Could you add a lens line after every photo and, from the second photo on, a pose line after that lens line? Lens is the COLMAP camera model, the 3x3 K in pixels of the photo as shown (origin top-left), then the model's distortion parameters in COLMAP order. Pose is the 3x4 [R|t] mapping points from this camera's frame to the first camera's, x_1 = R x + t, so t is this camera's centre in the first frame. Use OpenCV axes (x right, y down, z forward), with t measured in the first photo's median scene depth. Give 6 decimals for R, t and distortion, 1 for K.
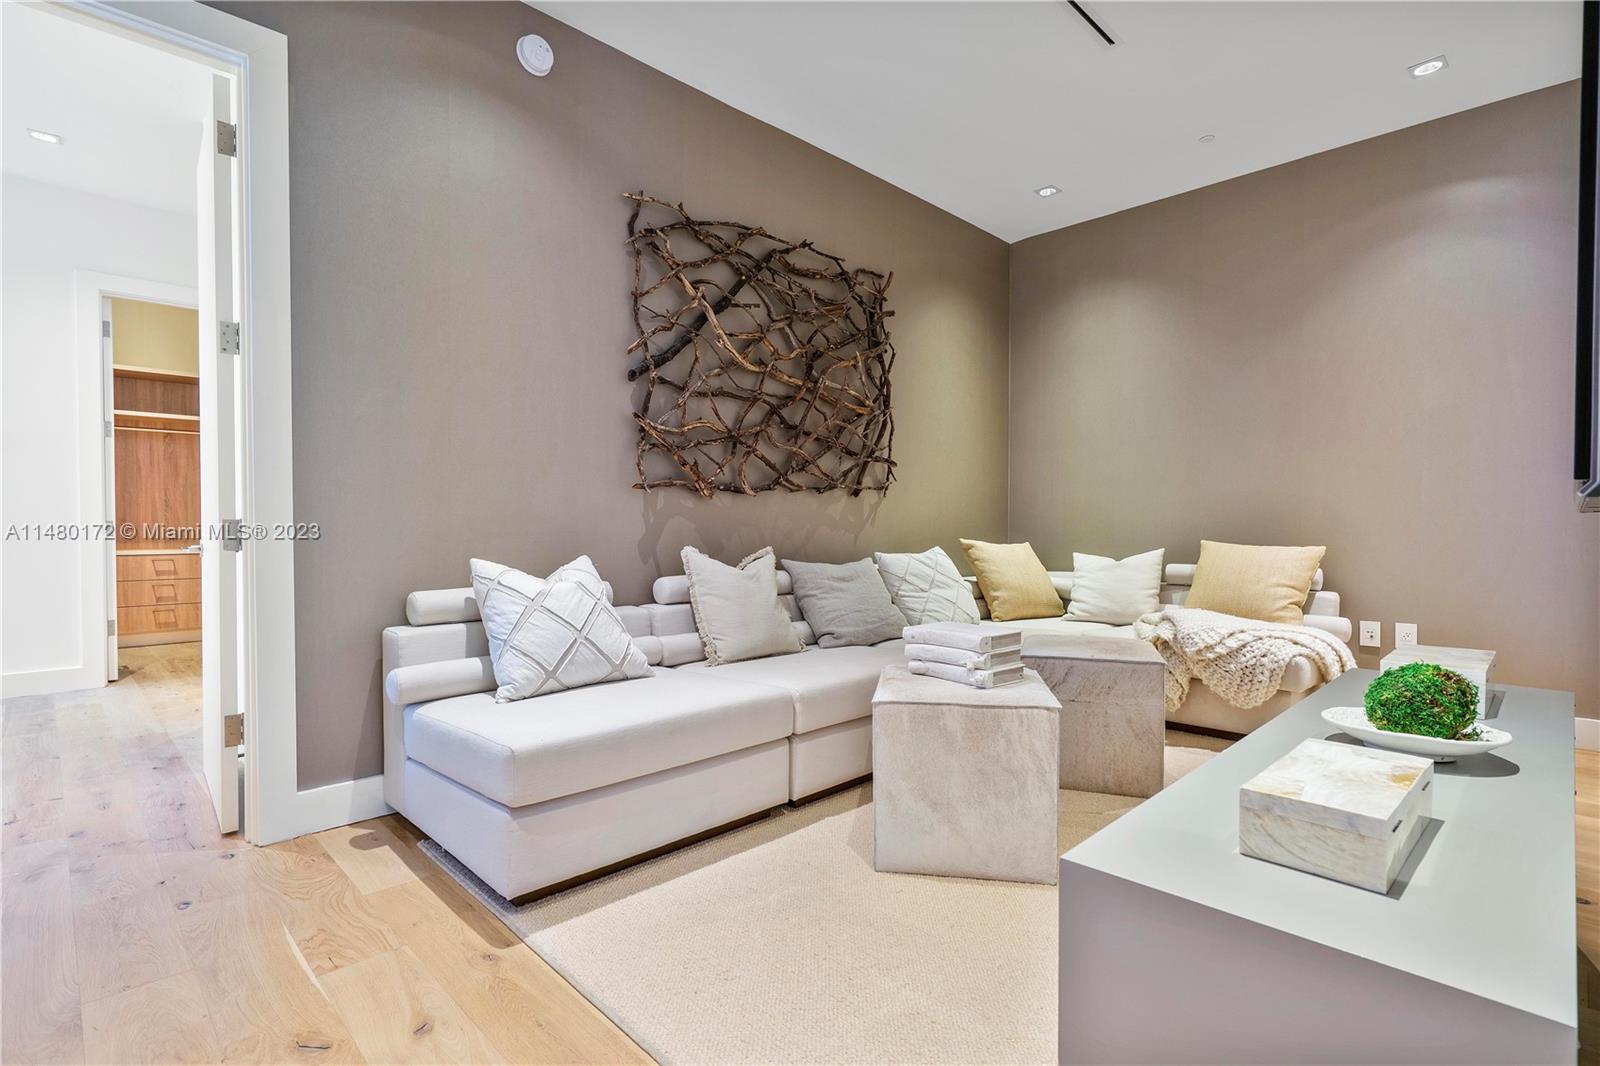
lens RADIAL K [[770.8, 0, 801.6], [0, 770.8, 531.9], [0, 0, 1]] dist [0.012083, -0.000469]
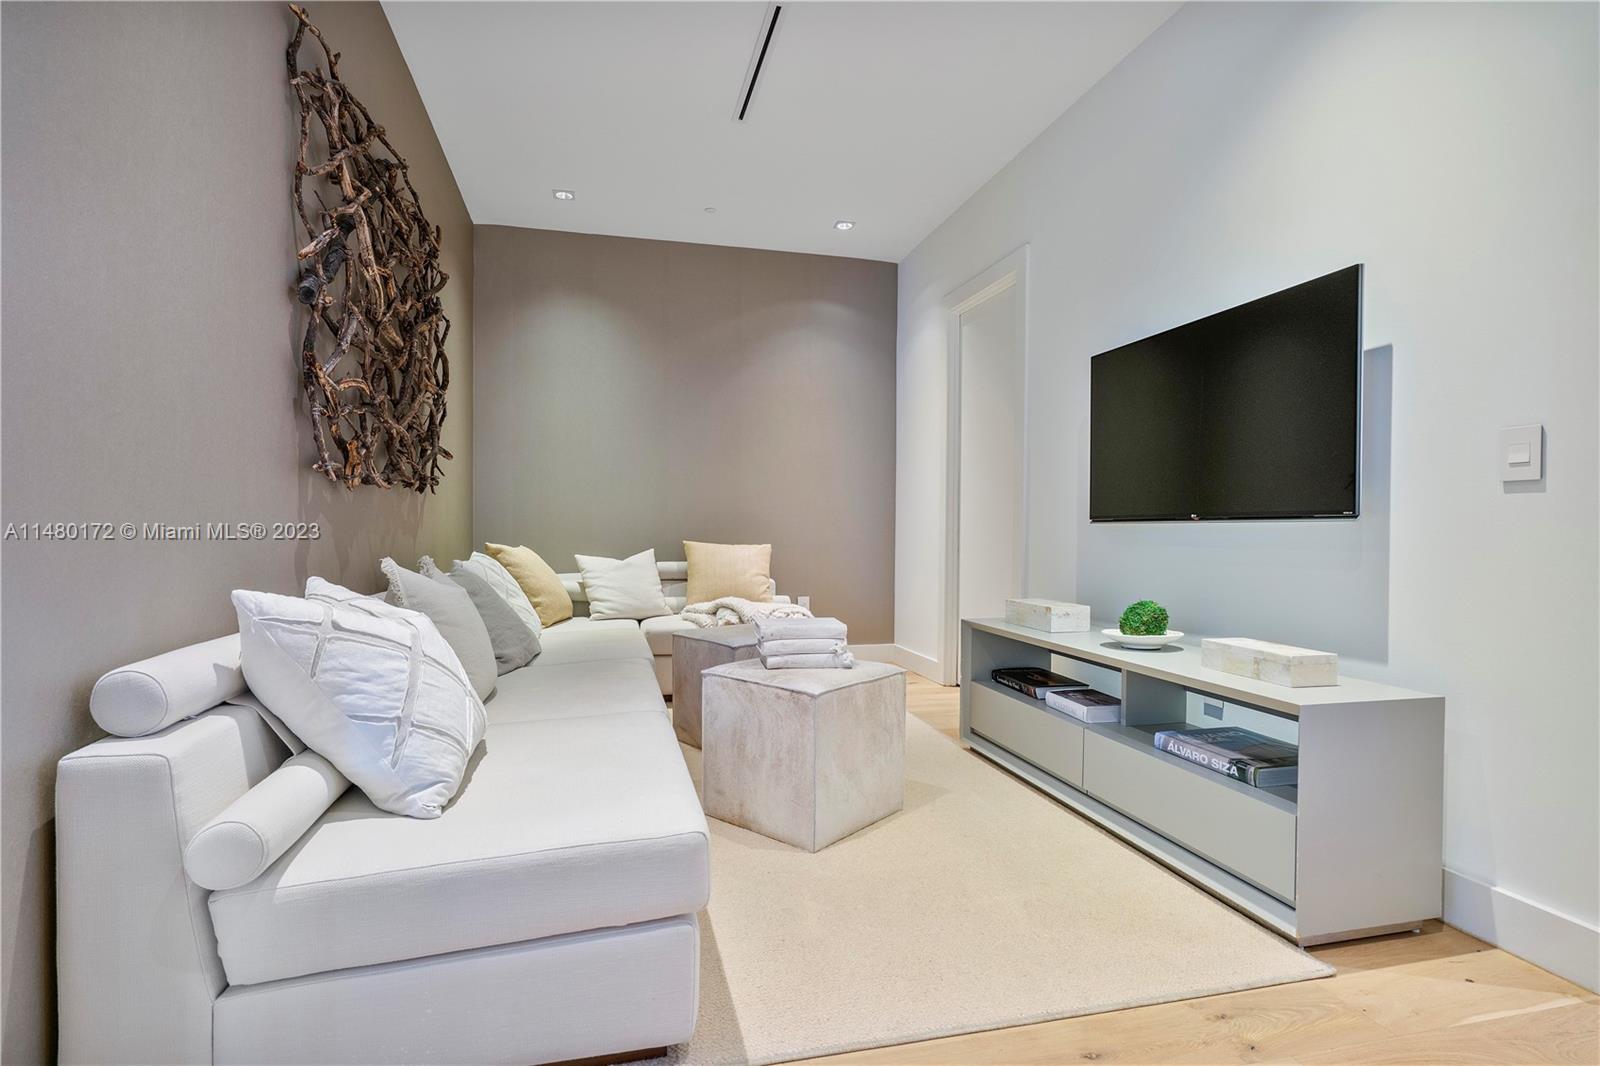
lens RADIAL K [[770.8, 0, 802.1], [0, 770.8, 538.5], [0, 0, 1]] dist [0.012083, -0.000469]
pose [[0.527347, -0.010117, 0.849590, -0.662025], [0.004532, 0.999948, 0.009094, -0.004738], [-0.849638, -0.000946, 0.527365, 0.367450]]
